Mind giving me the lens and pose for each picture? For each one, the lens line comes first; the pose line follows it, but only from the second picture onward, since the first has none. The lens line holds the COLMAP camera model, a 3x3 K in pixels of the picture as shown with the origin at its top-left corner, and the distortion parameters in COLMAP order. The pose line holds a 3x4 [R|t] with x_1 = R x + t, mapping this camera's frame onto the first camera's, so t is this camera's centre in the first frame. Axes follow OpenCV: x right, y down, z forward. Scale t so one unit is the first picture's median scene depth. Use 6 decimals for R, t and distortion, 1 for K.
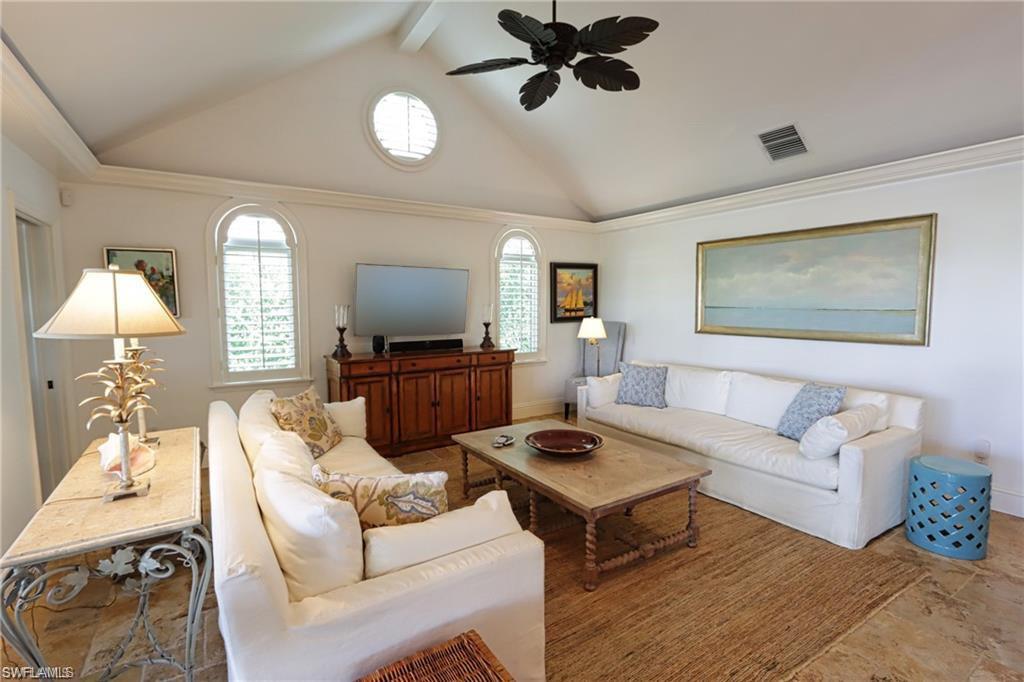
lens RADIAL K [[473.4, 0, 510.1], [0, 473.4, 336.7], [0, 0, 1]] dist [-0.055611, -0.000074]
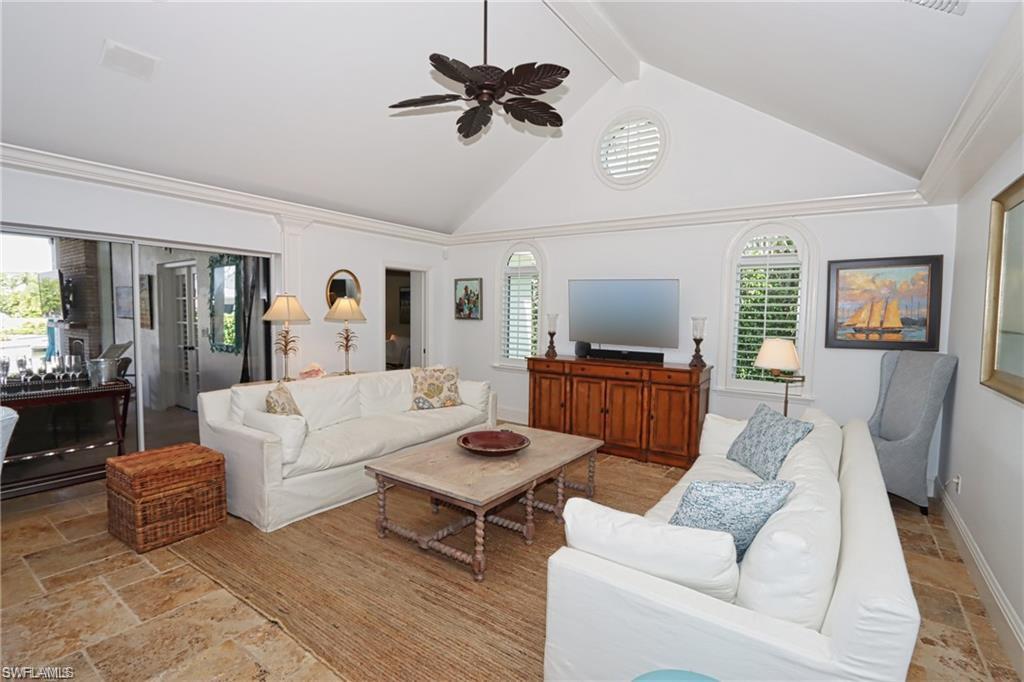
lens RADIAL K [[486.8, 0, 512.0], [0, 486.8, 341.0], [0, 0, 1]] dist [-0.001631, -0.000216]
pose [[0.382704, 0.069448, -0.921257, 0.750211], [-0.082868, 0.995732, 0.040637, -0.037997], [0.920147, 0.060791, 0.386826, 0.387215]]
